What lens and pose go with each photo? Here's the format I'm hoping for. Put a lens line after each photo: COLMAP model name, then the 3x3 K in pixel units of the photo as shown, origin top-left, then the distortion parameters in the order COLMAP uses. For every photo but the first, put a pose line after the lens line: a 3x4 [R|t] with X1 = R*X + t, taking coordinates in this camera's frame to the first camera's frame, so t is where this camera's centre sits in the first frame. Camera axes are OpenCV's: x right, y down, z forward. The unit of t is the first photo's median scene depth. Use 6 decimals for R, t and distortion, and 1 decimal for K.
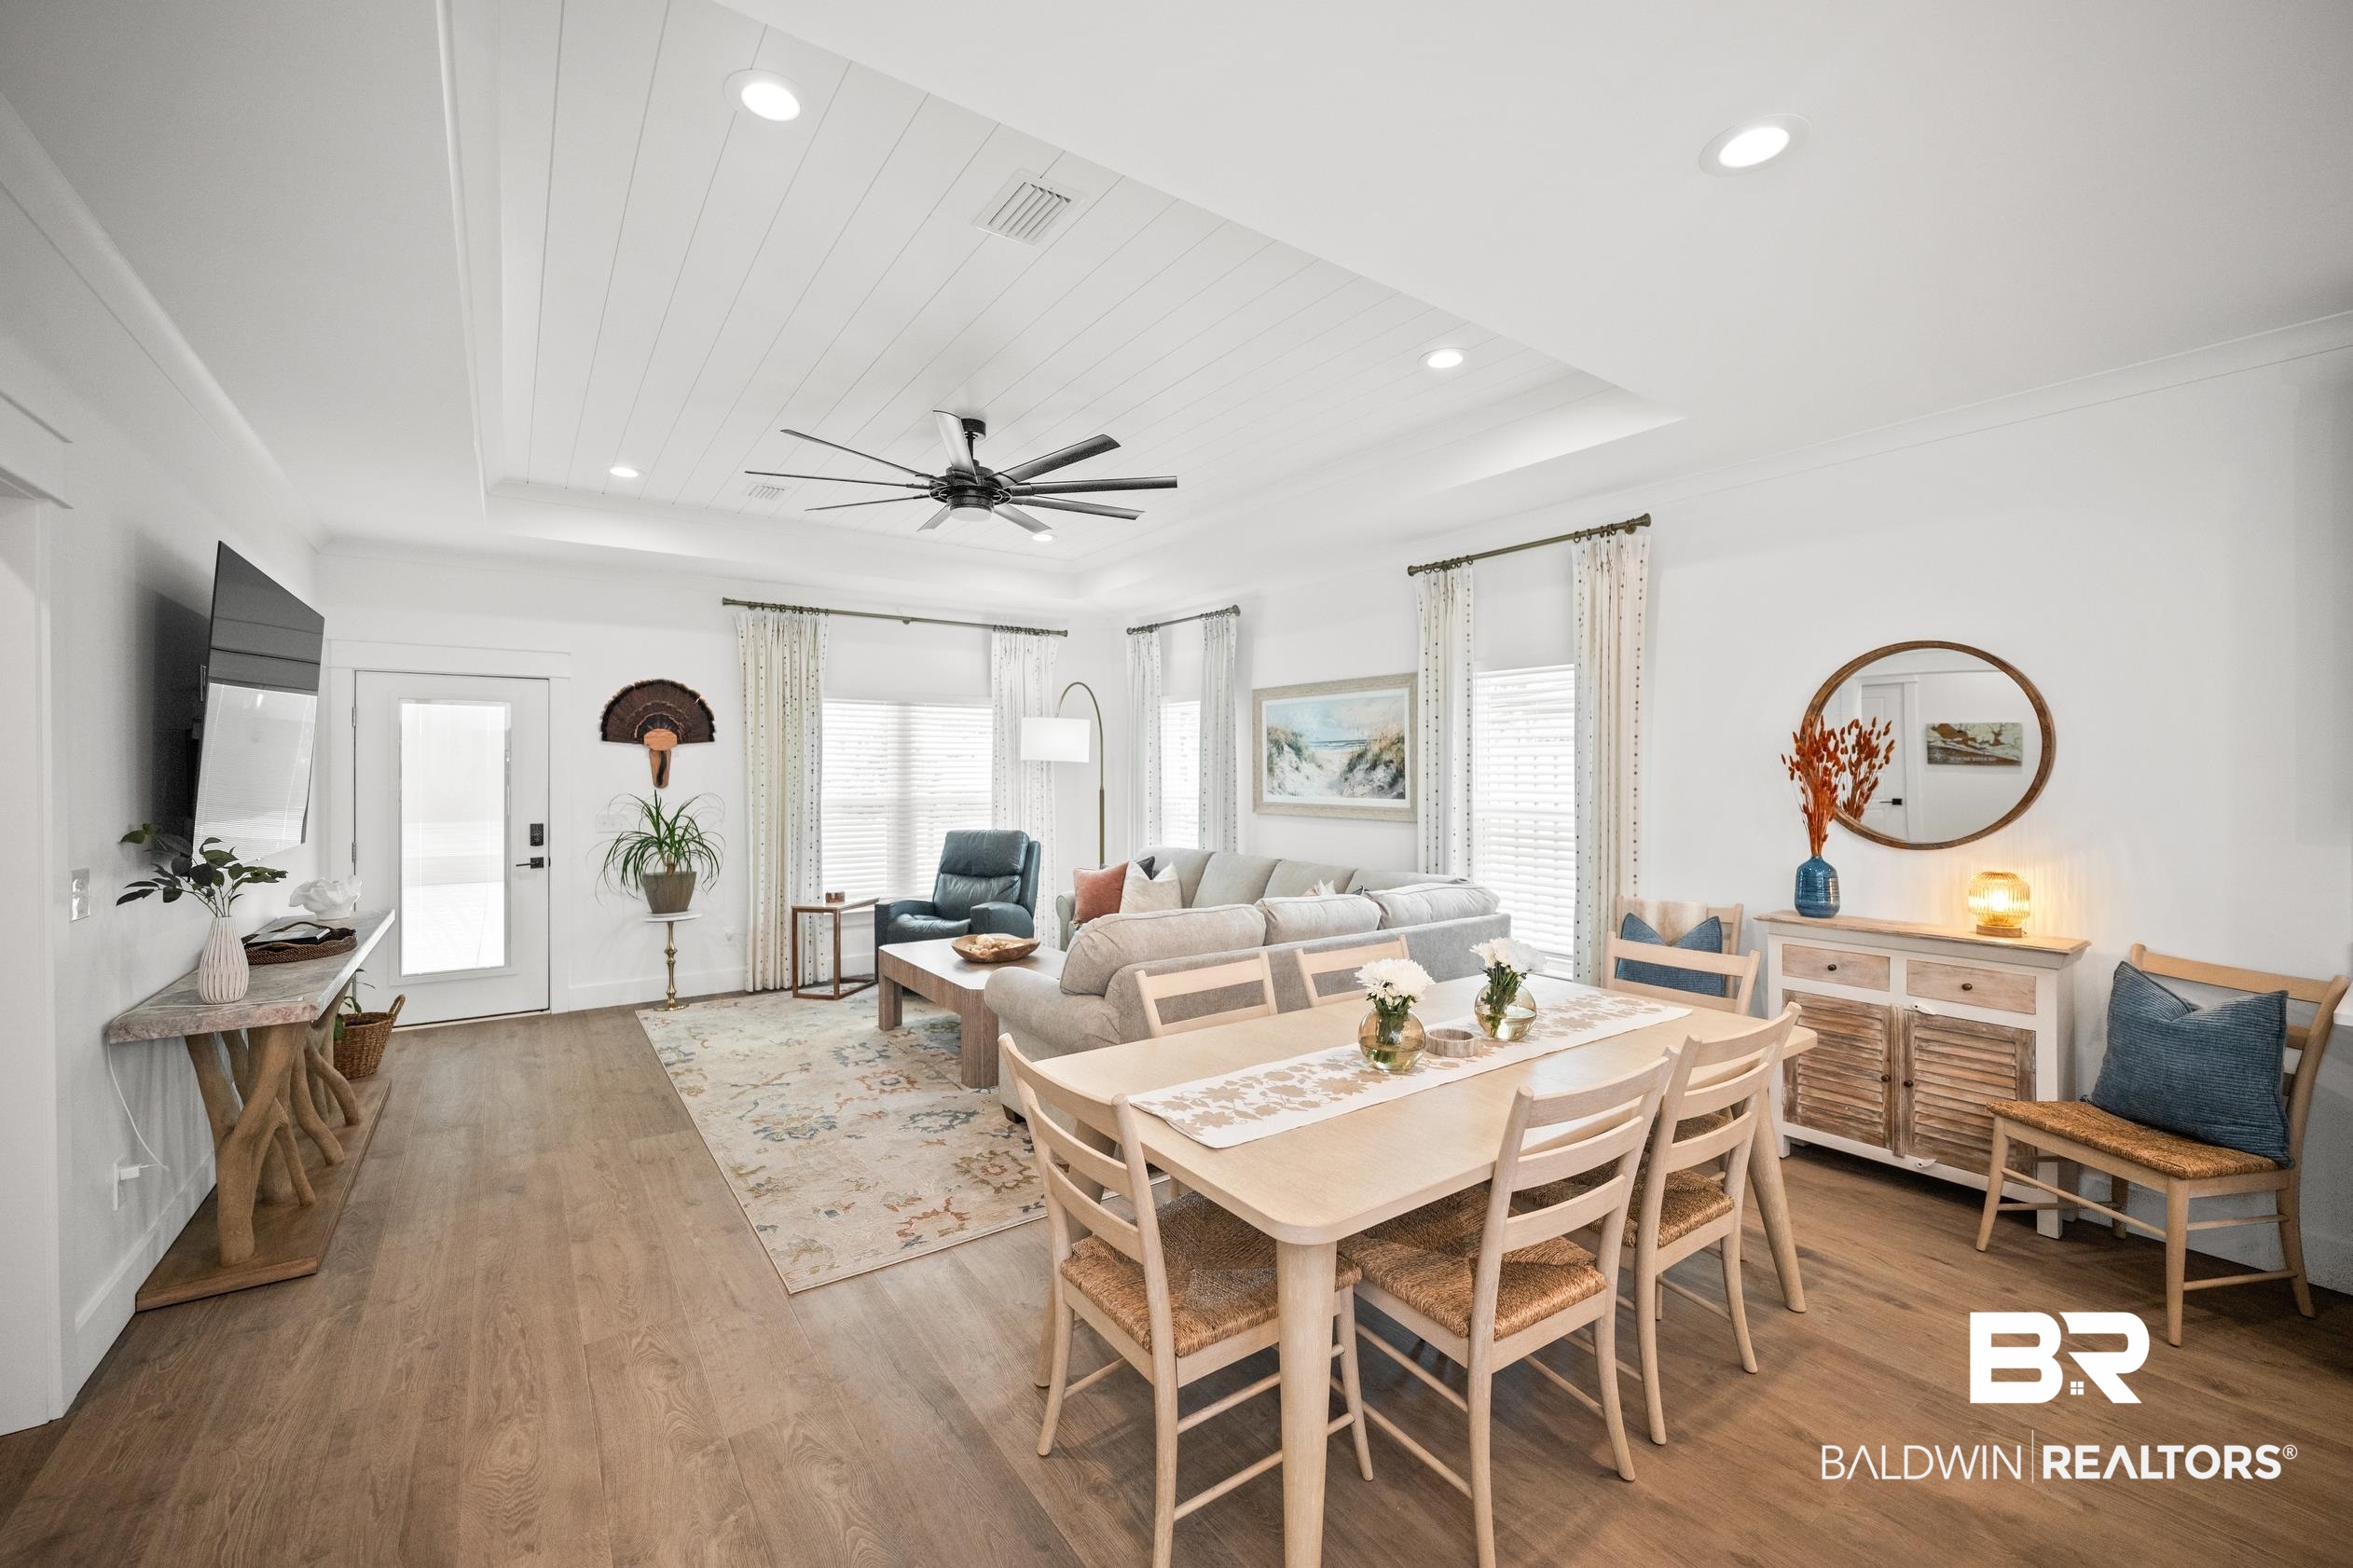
lens RADIAL K [[958.9, 0, 1185.2], [0, 958.9, 771.7], [0, 0, 1]] dist [-0.000573, 0.000010]
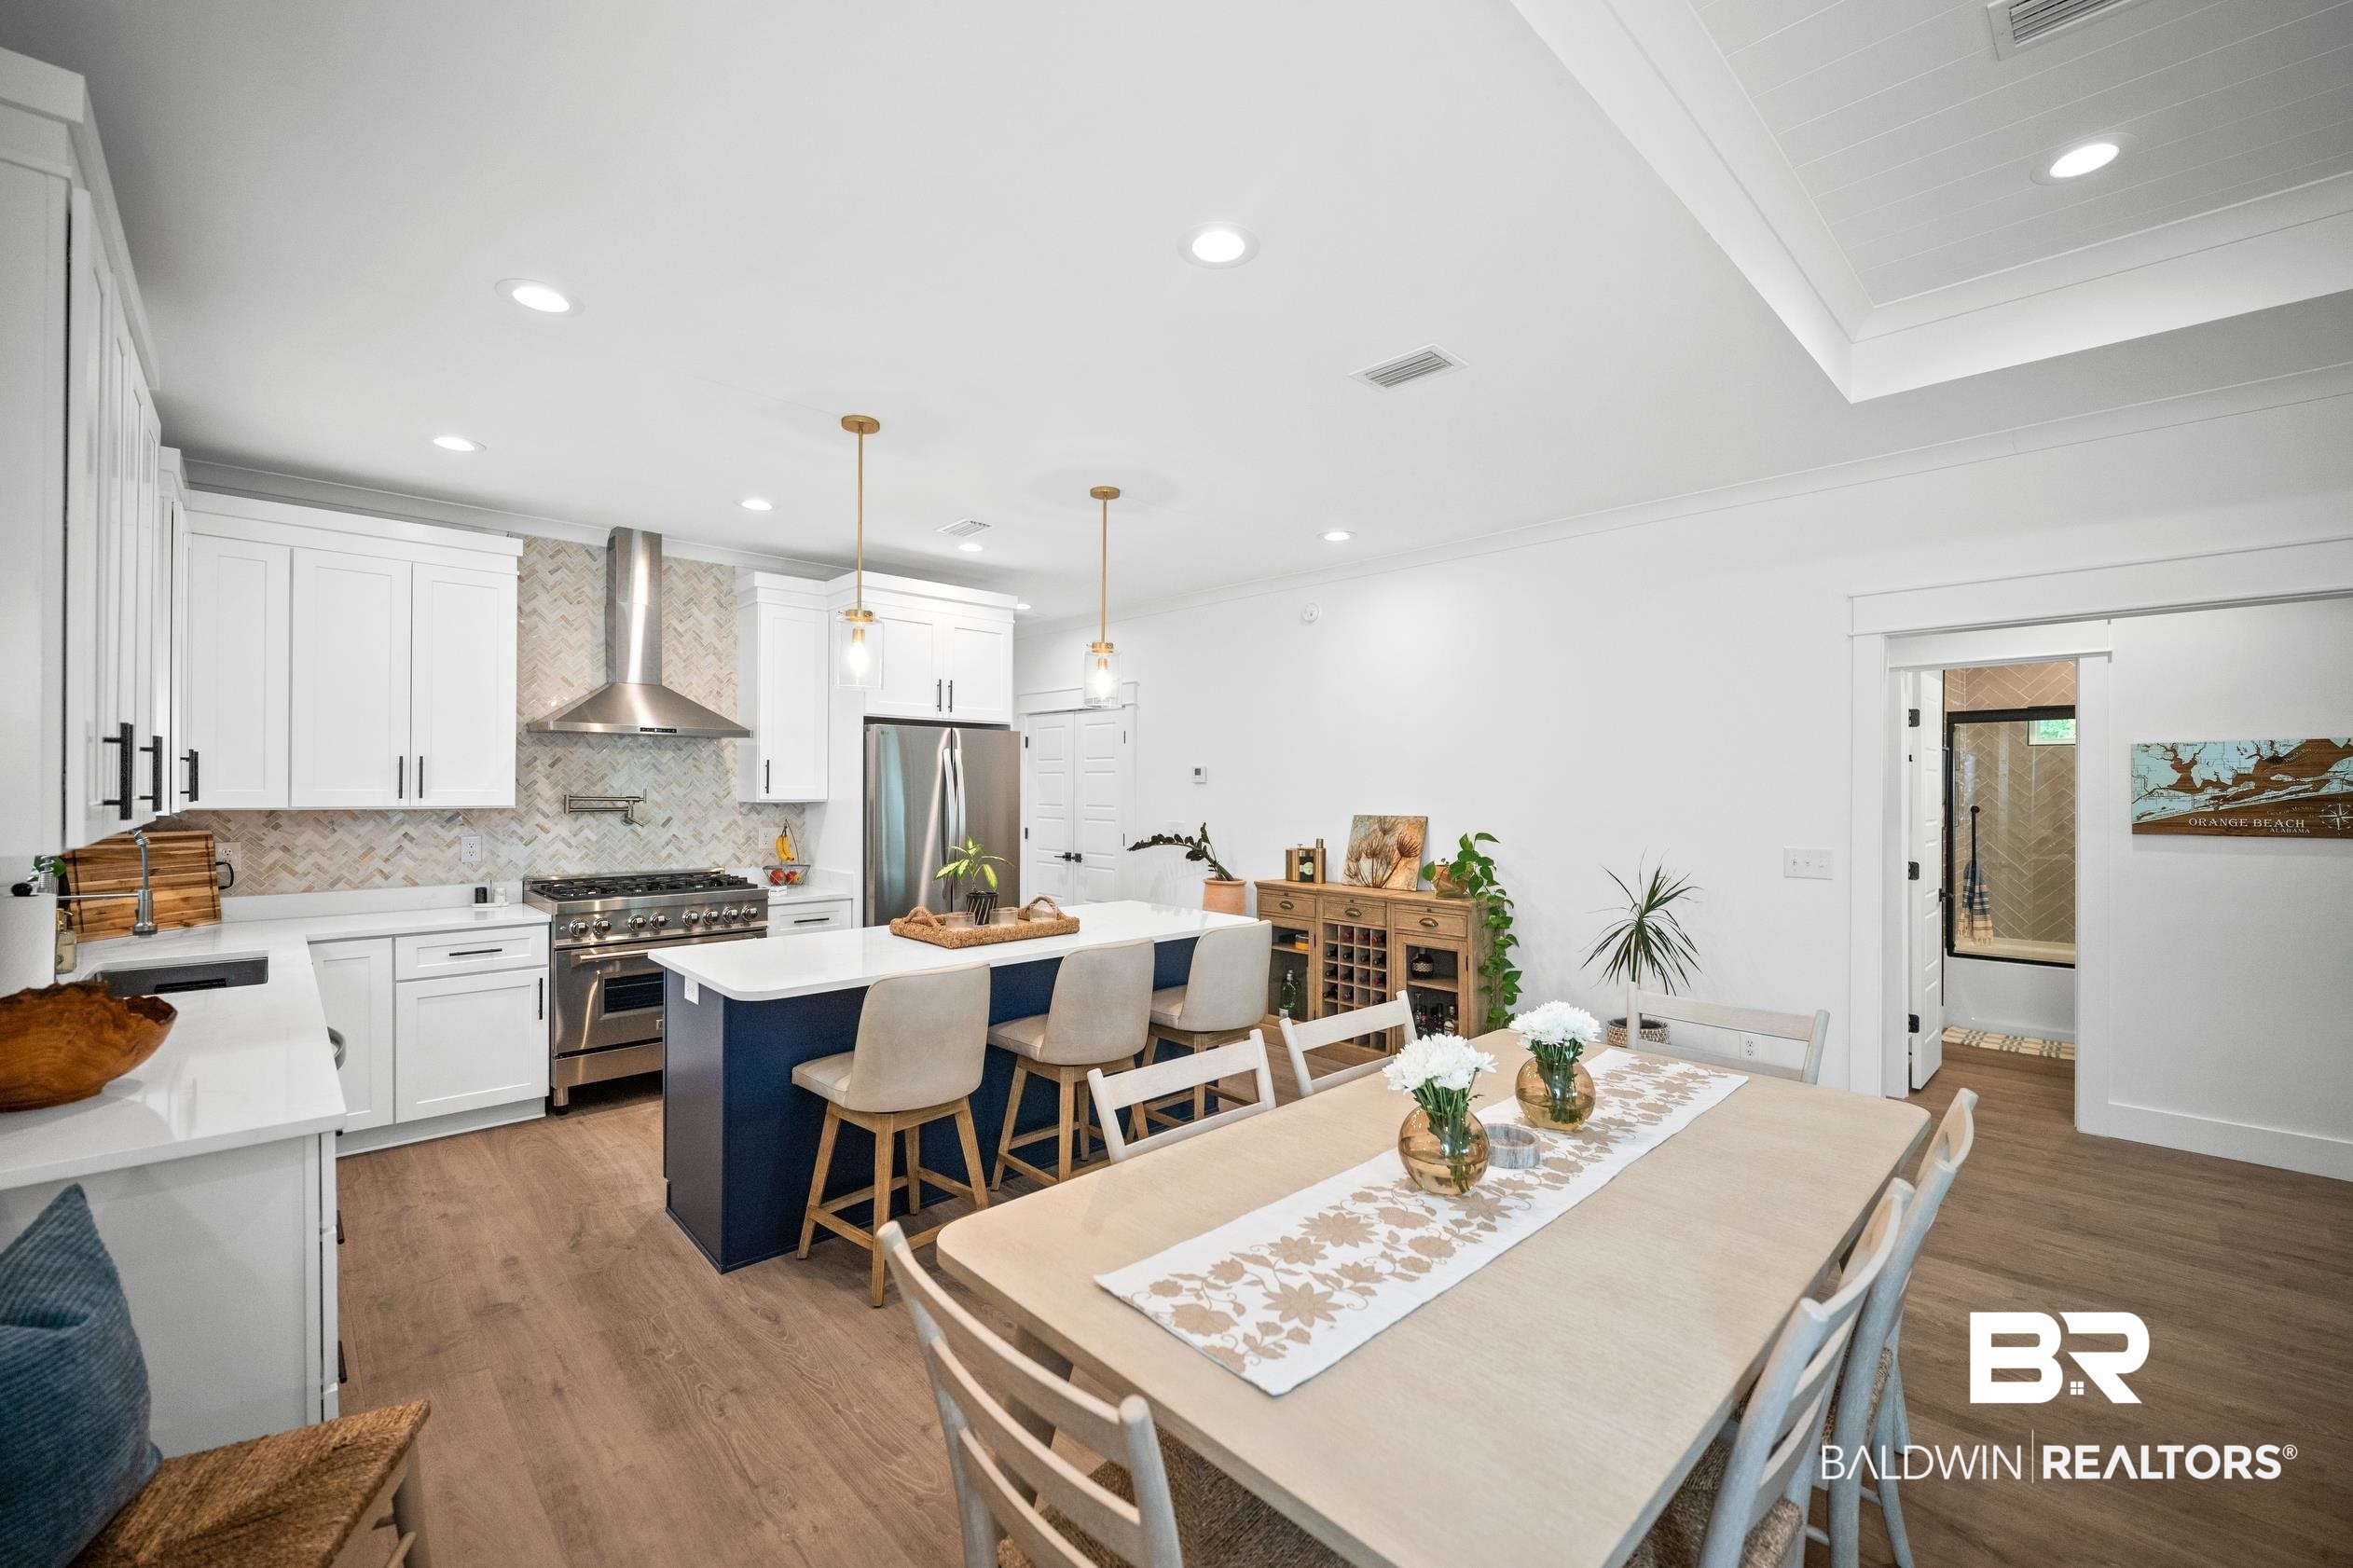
lens RADIAL K [[956.7, 0, 1176.5], [0, 956.7, 784.0], [0, 0, 1]] dist [-0.009483, 0.000826]
pose [[-0.989706, -0.002641, -0.143094, 0.278864], [-0.002847, 0.999995, 0.001232, 0.000433], [0.143090, 0.001627, -0.989708, 0.743694]]
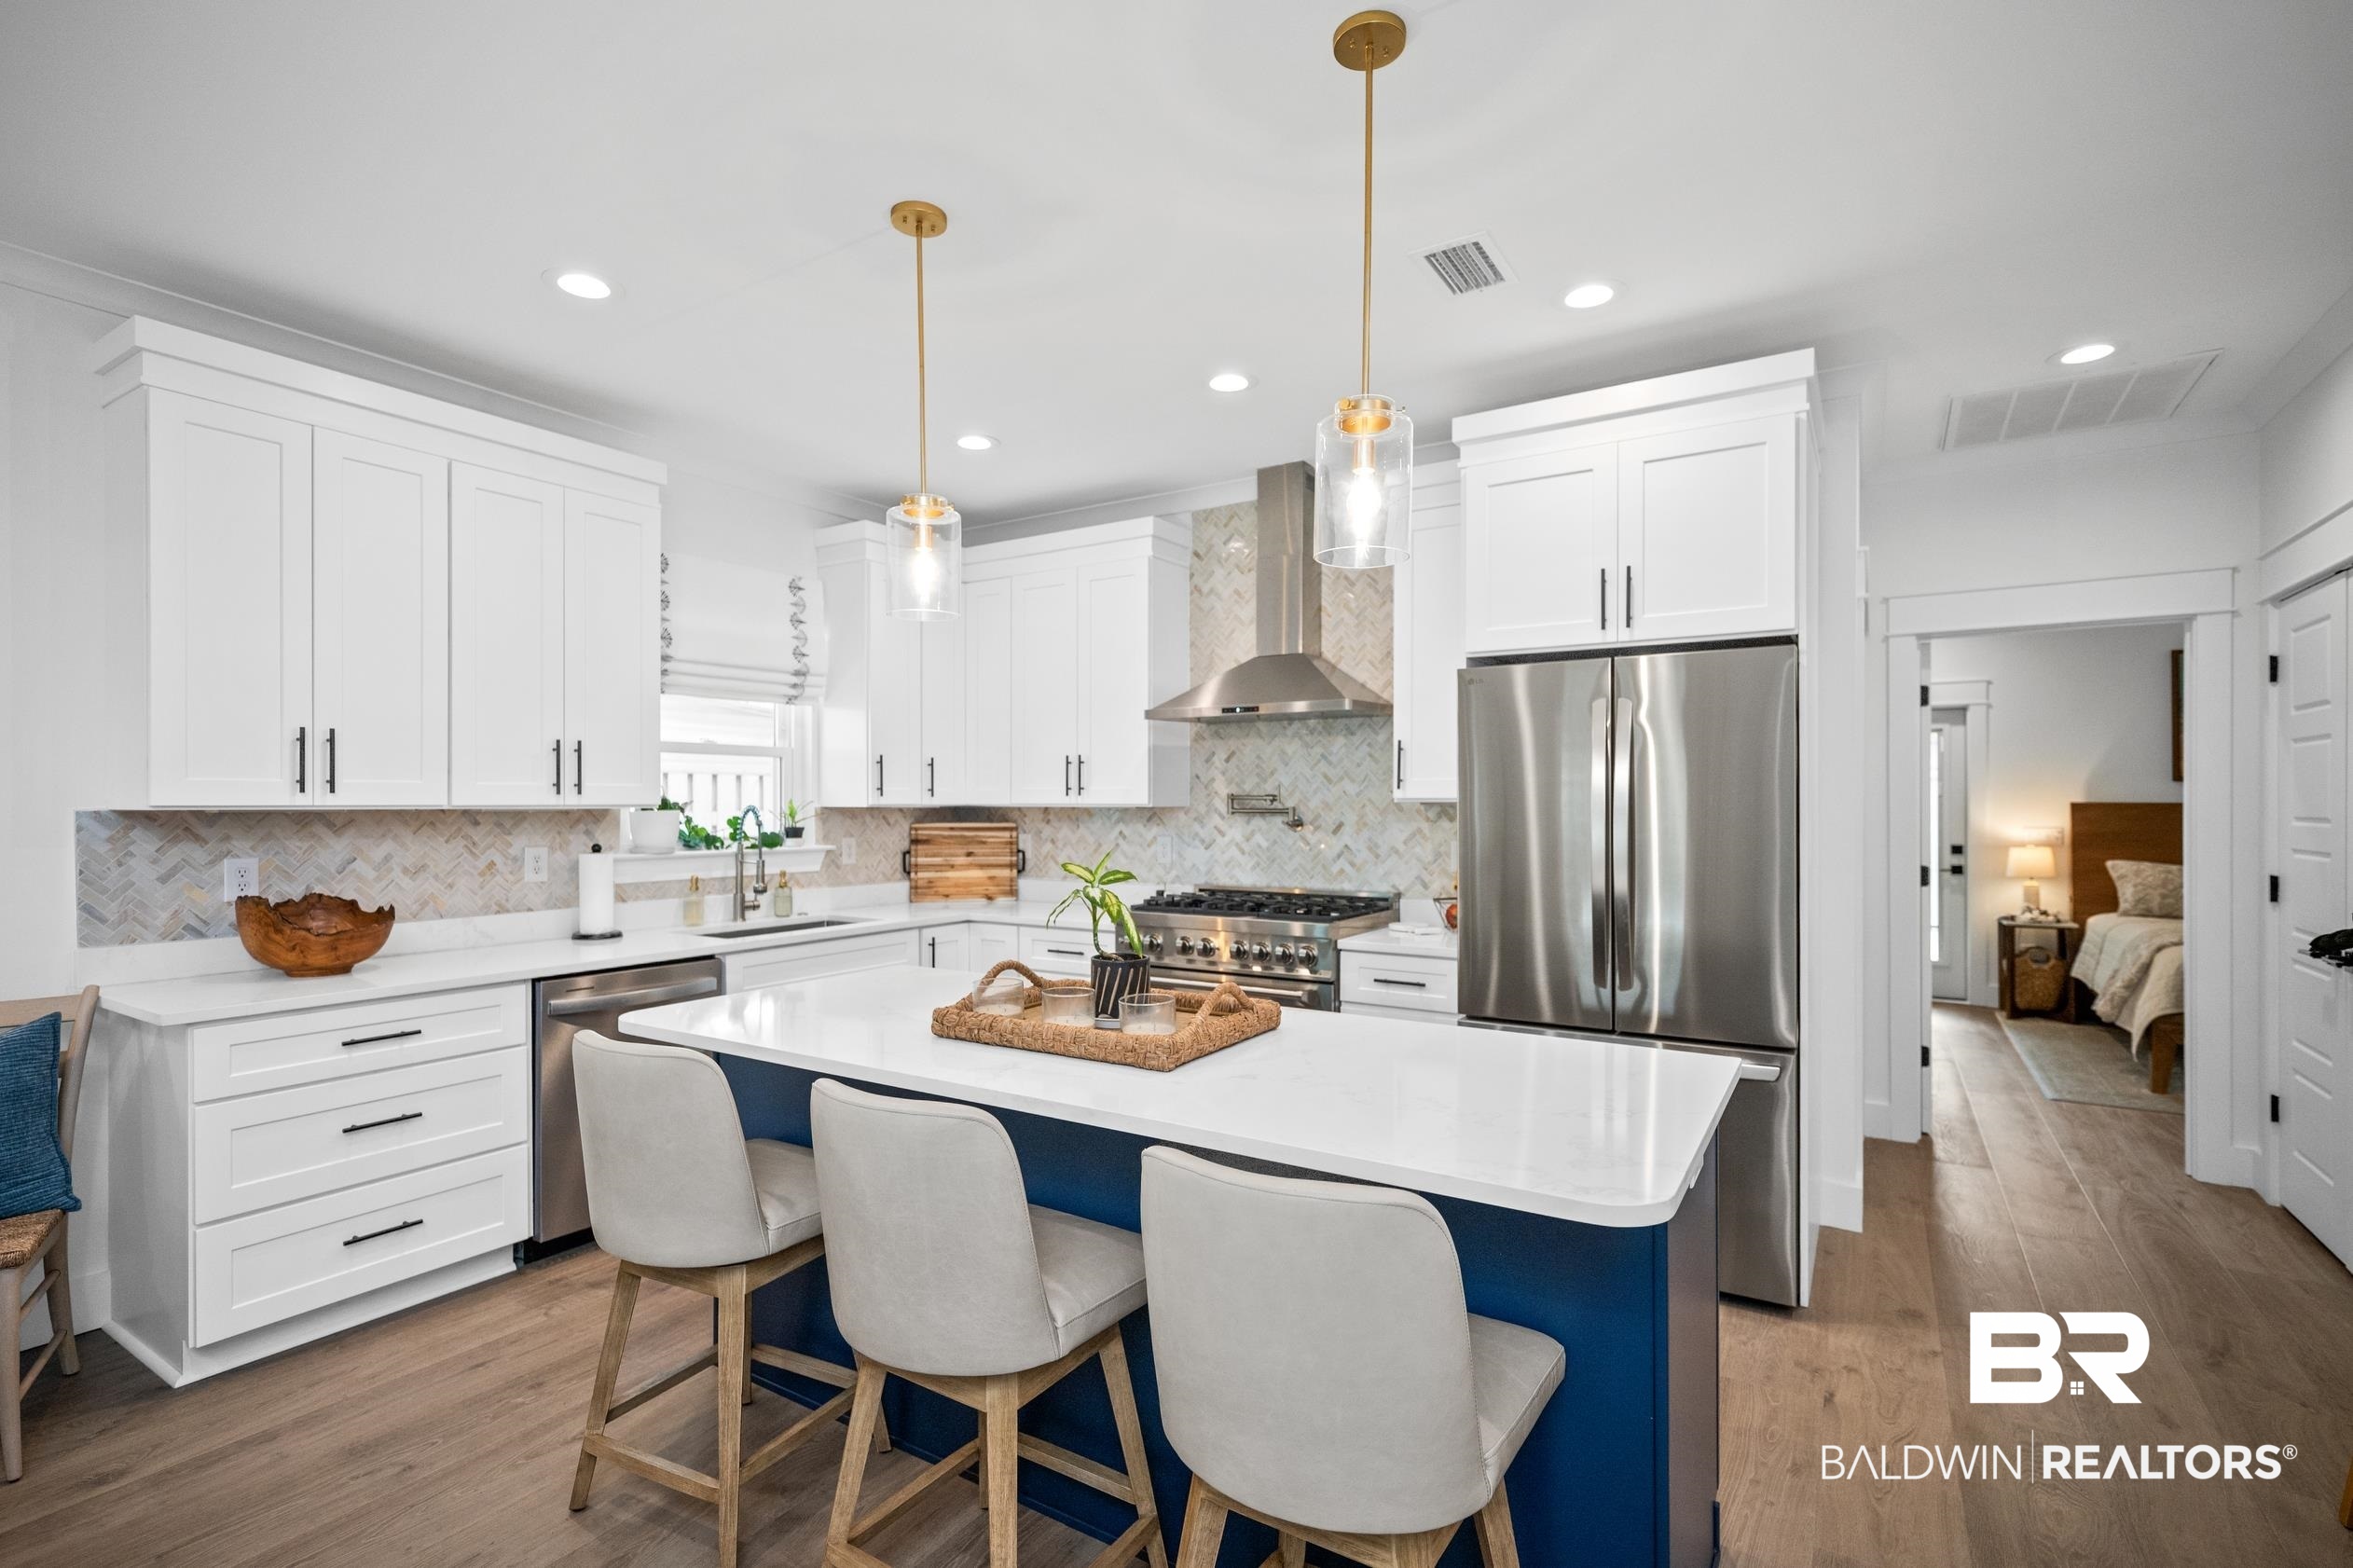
lens RADIAL K [[1094.5, 0, 1164.6], [0, 1094.5, 805.4], [0, 0, 1]] dist [0.000235, -0.000089]
pose [[-0.370724, 0.000087, 0.928743, -0.072079], [0.005264, 0.999984, 0.002008, 0.019828], [-0.928728, 0.005633, -0.370719, 0.198367]]
